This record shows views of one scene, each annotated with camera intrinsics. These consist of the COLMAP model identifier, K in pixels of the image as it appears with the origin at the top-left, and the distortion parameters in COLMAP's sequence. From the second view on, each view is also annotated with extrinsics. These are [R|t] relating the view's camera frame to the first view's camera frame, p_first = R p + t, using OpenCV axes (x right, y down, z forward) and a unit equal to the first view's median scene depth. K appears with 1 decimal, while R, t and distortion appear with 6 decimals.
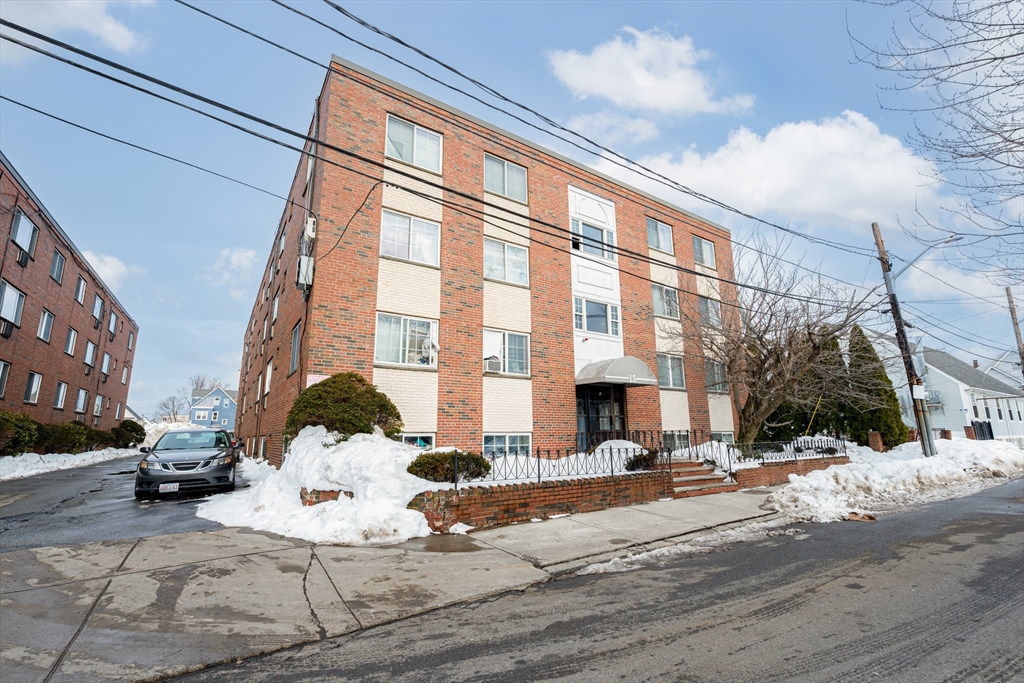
lens RADIAL K [[435.0, 0, 512.0], [0, 435.0, 341.5], [0, 0, 1]] dist [-0.002529, -0.000272]
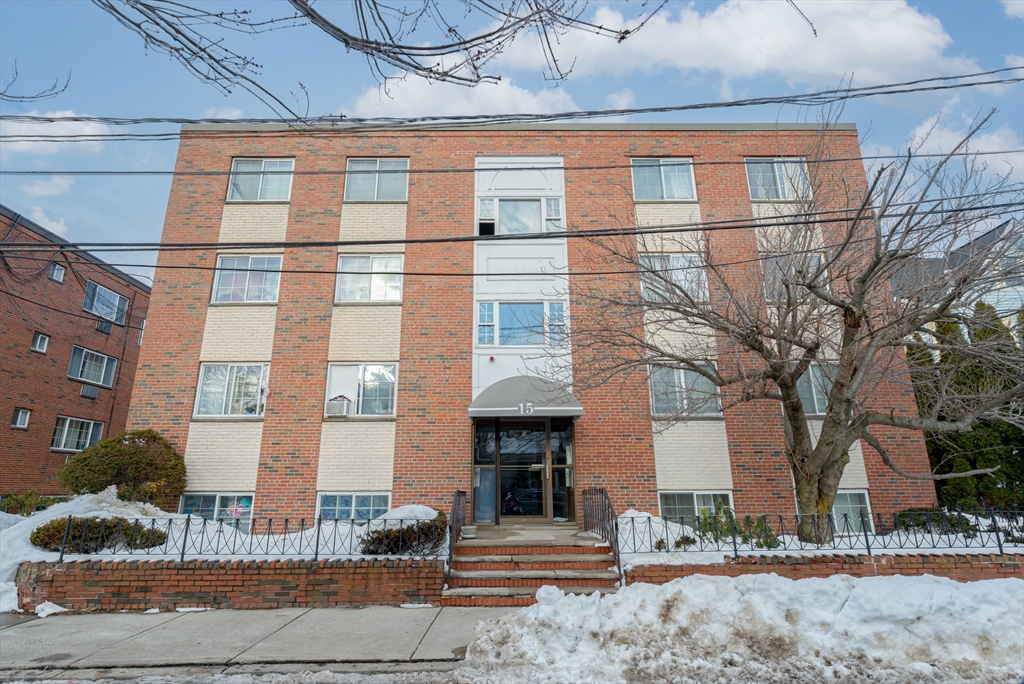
lens RADIAL K [[504.1, 0, 512.0], [0, 504.1, 342.0], [0, 0, 1]] dist [-0.002505, 0.000742]
pose [[0.834384, -0.148970, -0.530671, 0.844258], [0.114081, 0.988611, -0.098152, 0.071717], [0.539249, 0.021357, 0.841876, 0.428114]]
